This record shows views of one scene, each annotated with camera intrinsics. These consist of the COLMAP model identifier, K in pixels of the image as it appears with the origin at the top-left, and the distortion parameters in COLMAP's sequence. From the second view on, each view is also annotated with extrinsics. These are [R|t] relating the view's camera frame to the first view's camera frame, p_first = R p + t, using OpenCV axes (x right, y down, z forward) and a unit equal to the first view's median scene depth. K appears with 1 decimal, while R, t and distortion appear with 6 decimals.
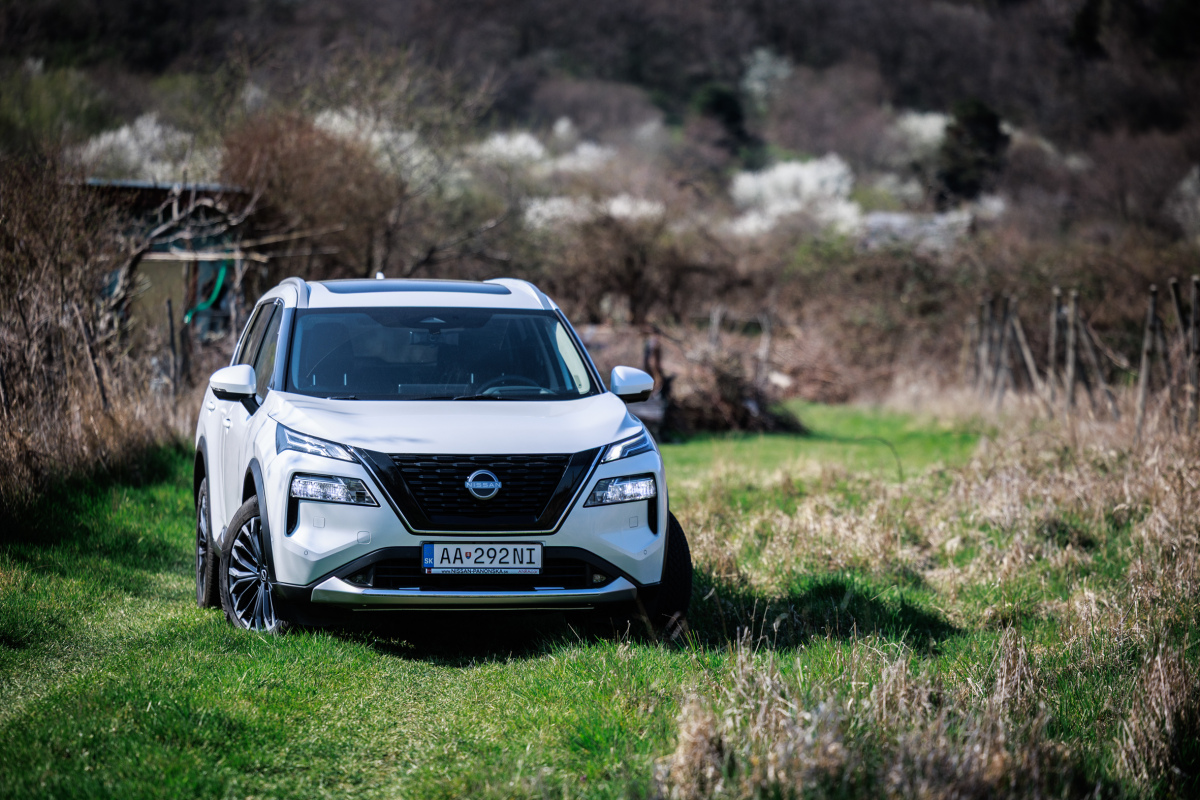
lens RADIAL K [[5322.1, 0, 578.8], [0, 5322.1, 410.8], [0, 0, 1]] dist [0.011845, 0.000000]
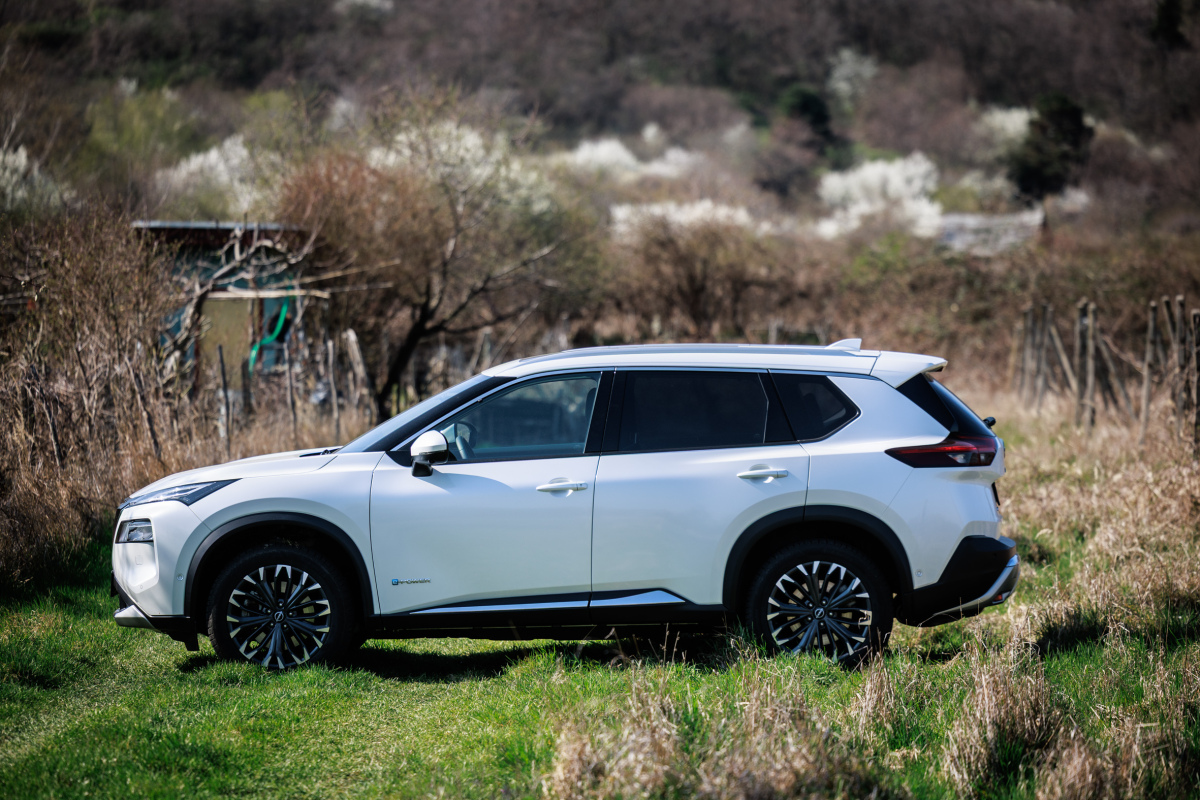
lens RADIAL K [[5322.1, 0, 649.0], [0, 5322.1, 406.1], [0, 0, 1]] dist [0.011845, 0.000000]
pose [[0.999566, -0.028490, -0.007452, 0.012701], [0.028487, 0.999594, -0.000476, -0.004311], [0.007462, 0.000263, 0.999972, -0.052368]]
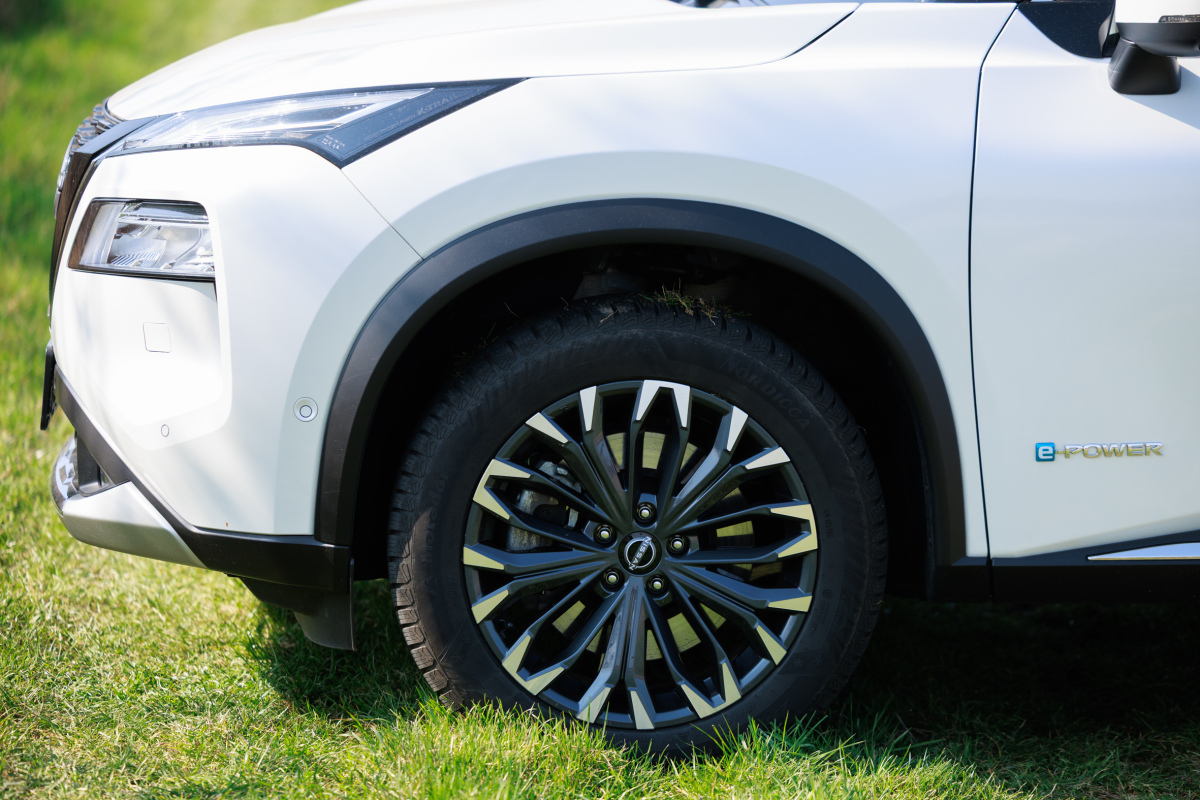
lens RADIAL K [[4694.4, 0, 600.1], [0, 4694.4, 400.3], [0, 0, 1]] dist [0.045333, 0.000000]
pose [[0.996227, -0.001033, 0.086783, -0.034097], [-0.011097, 0.990205, 0.139179, -0.007706], [-0.086077, -0.139617, 0.986457, 0.286471]]
